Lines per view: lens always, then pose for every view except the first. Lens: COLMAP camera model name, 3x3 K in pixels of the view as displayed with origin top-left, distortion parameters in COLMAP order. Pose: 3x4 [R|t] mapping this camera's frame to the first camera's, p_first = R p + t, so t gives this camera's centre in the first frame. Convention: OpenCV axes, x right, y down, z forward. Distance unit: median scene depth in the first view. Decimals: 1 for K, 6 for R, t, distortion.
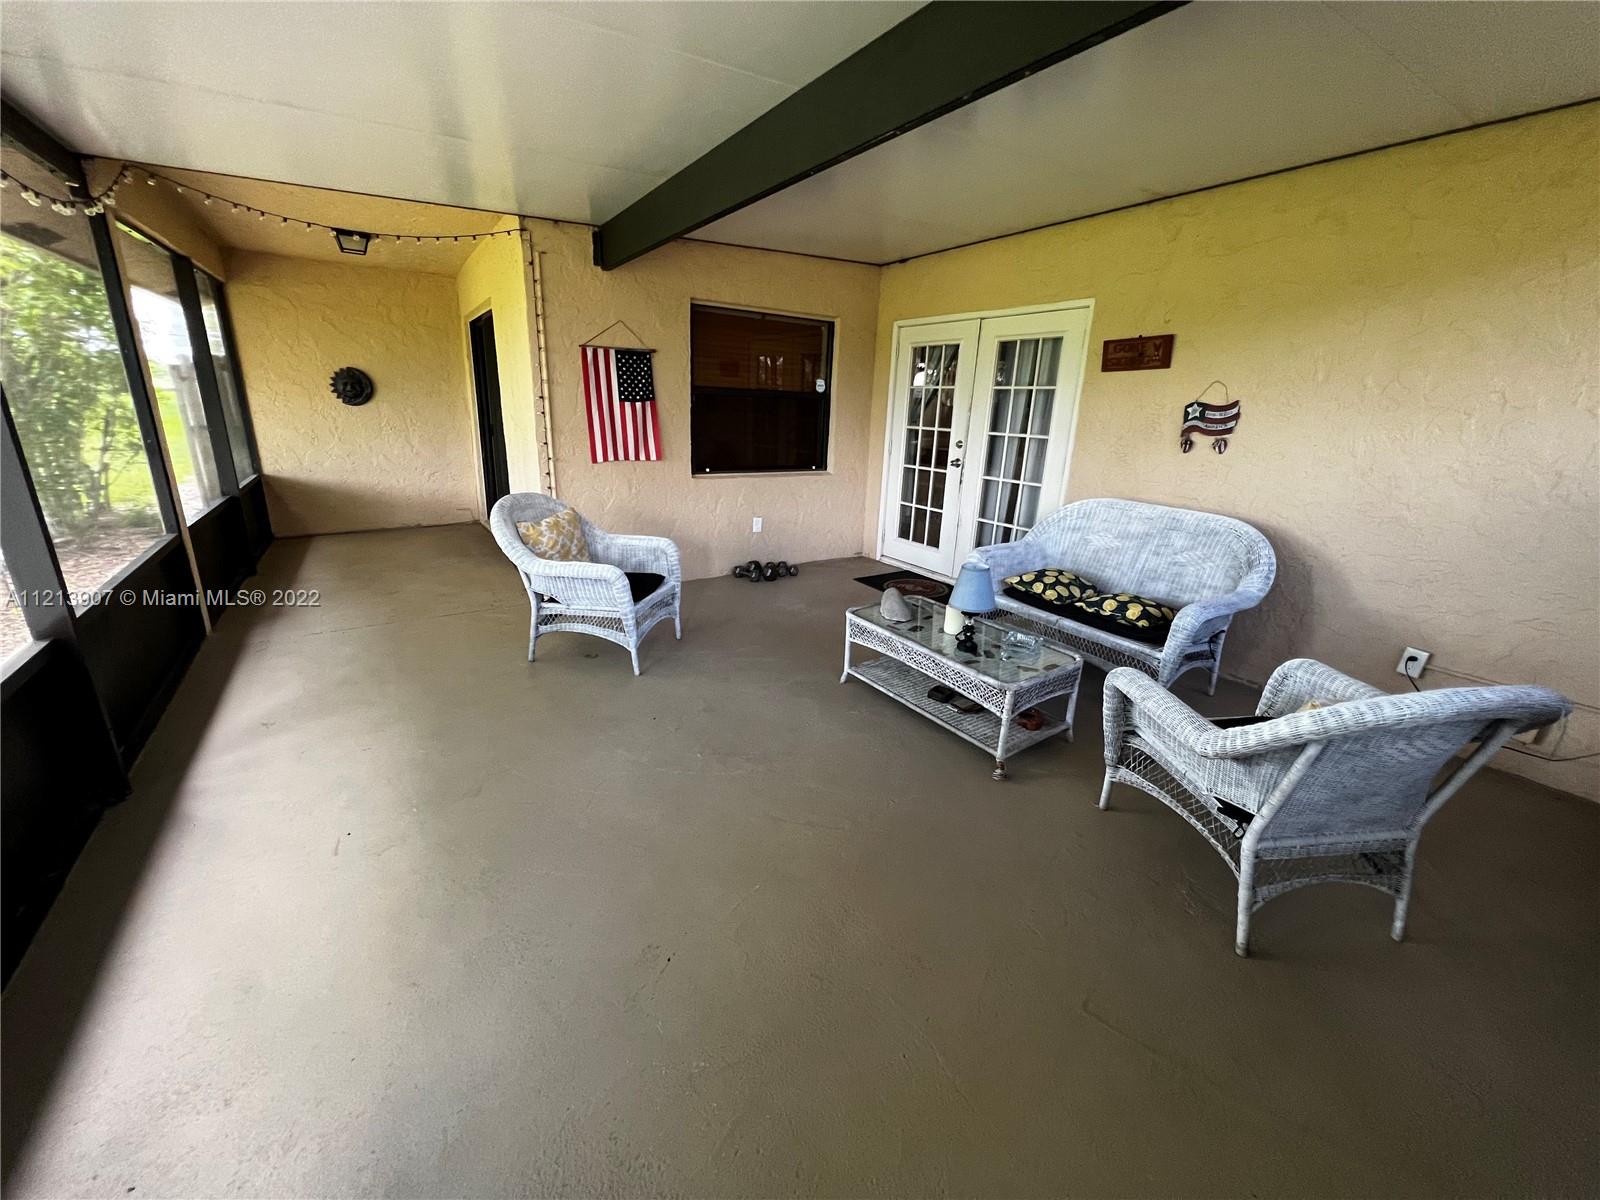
lens RADIAL K [[643.9, 0, 798.7], [0, 643.9, 599.6], [0, 0, 1]] dist [-0.003131, 0.000640]
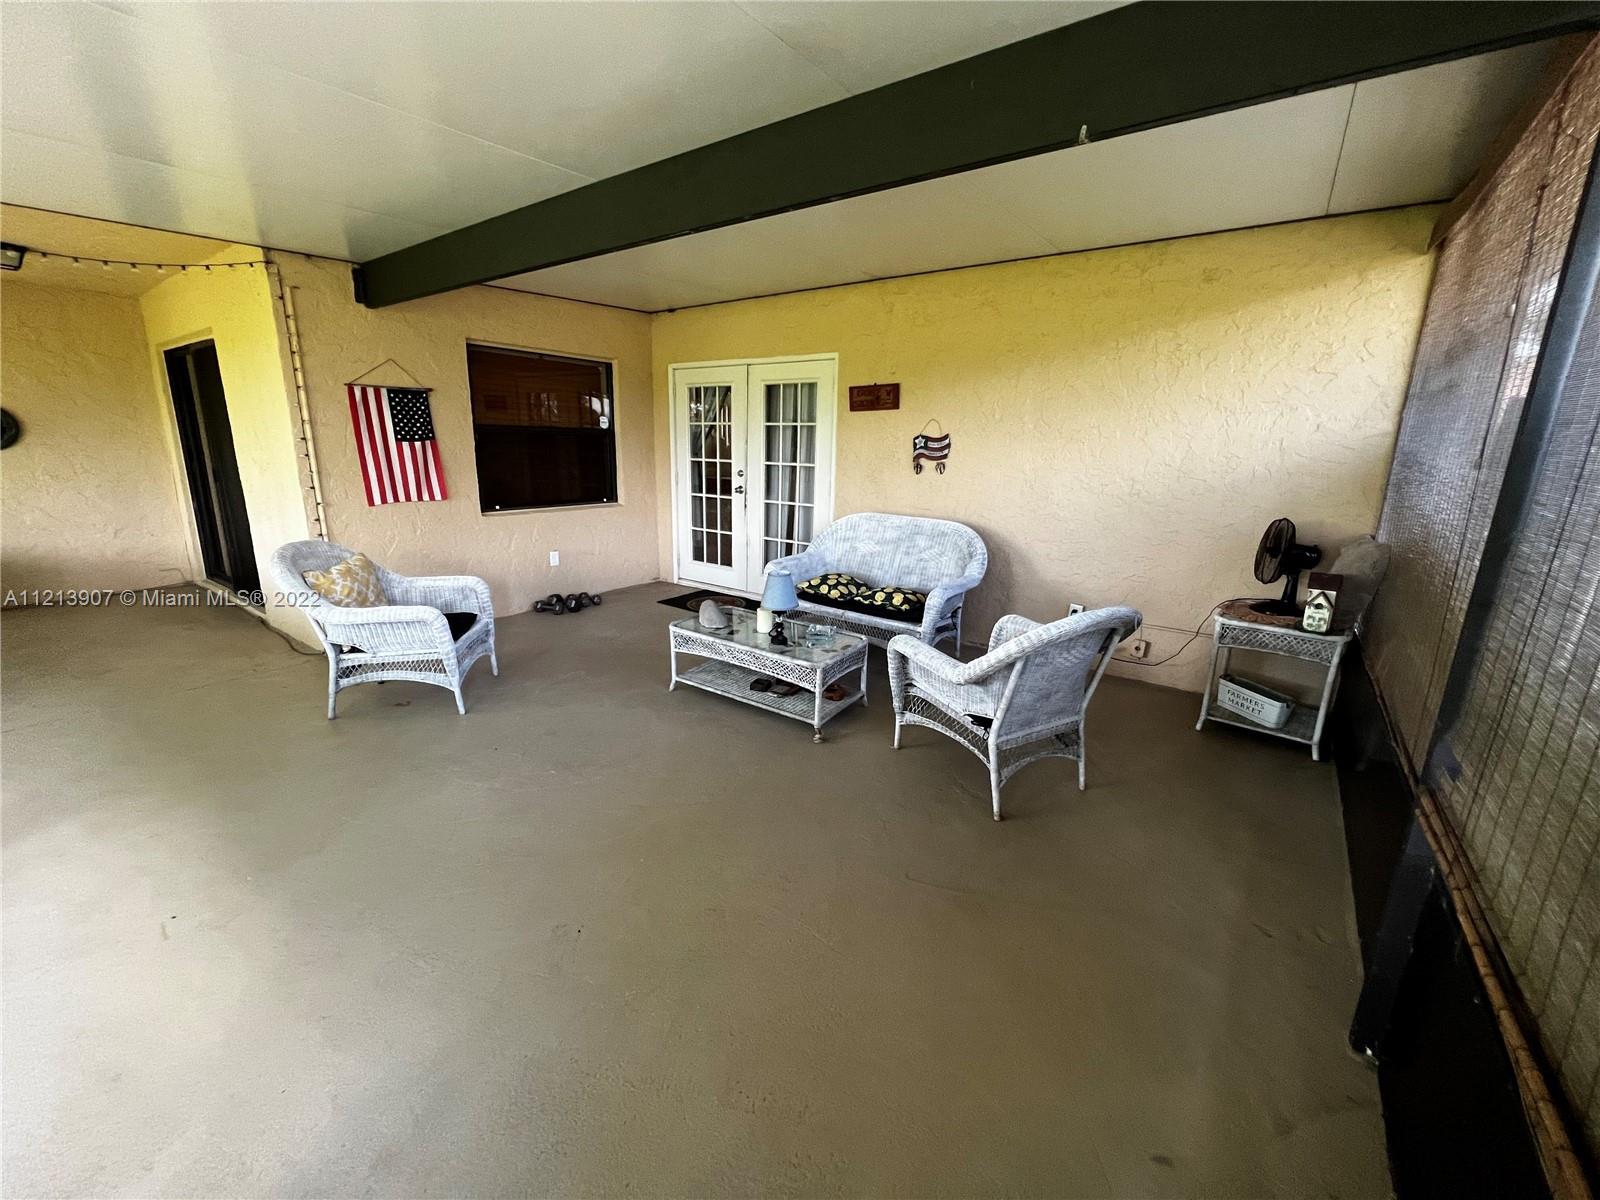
lens RADIAL K [[643.9, 0, 800.3], [0, 643.9, 597.6], [0, 0, 1]] dist [-0.003131, 0.000640]
pose [[0.935481, -0.098877, 0.339261, -0.075694], [0.114656, 0.993046, -0.026732, 0.022871], [-0.334258, 0.063905, 0.940313, -0.110221]]
